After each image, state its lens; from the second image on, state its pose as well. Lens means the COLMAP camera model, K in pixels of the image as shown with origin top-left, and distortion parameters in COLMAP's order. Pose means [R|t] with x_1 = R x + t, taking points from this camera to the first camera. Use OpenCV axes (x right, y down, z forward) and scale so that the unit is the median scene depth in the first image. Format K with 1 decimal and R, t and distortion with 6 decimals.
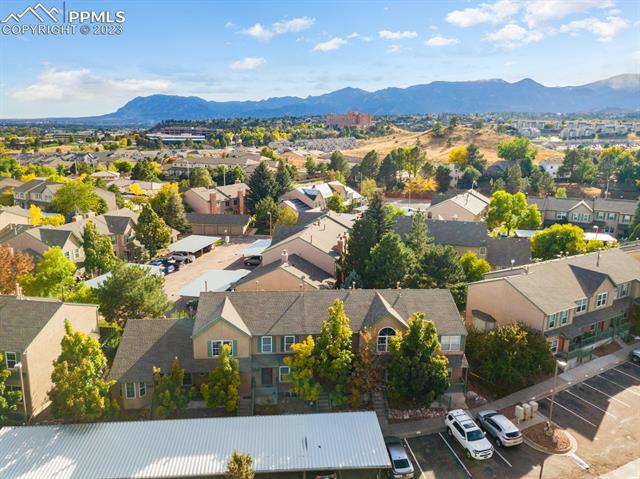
lens RADIAL K [[499.7, 0, 320.0], [0, 499.7, 239.5], [0, 0, 1]] dist [0.017024, 0.006705]
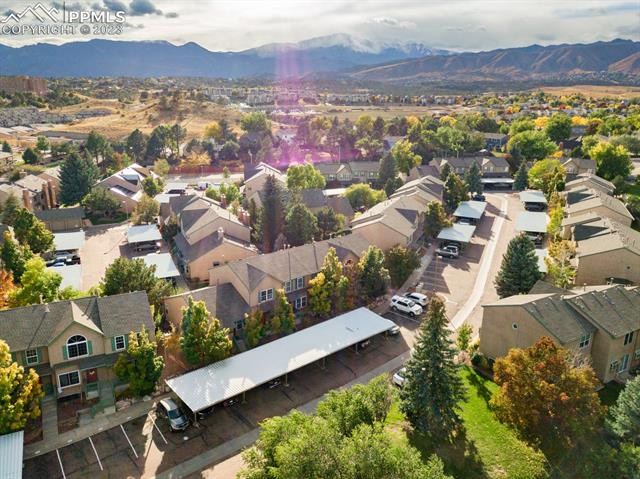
lens RADIAL K [[499.7, 0, 320.0], [0, 499.7, 239.5], [0, 0, 1]] dist [0.017024, 0.006705]
pose [[0.816890, -0.170161, 0.551123, -0.698245], [0.131489, 0.985273, 0.109308, -0.067884], [-0.561606, -0.016826, 0.827233, -0.248328]]
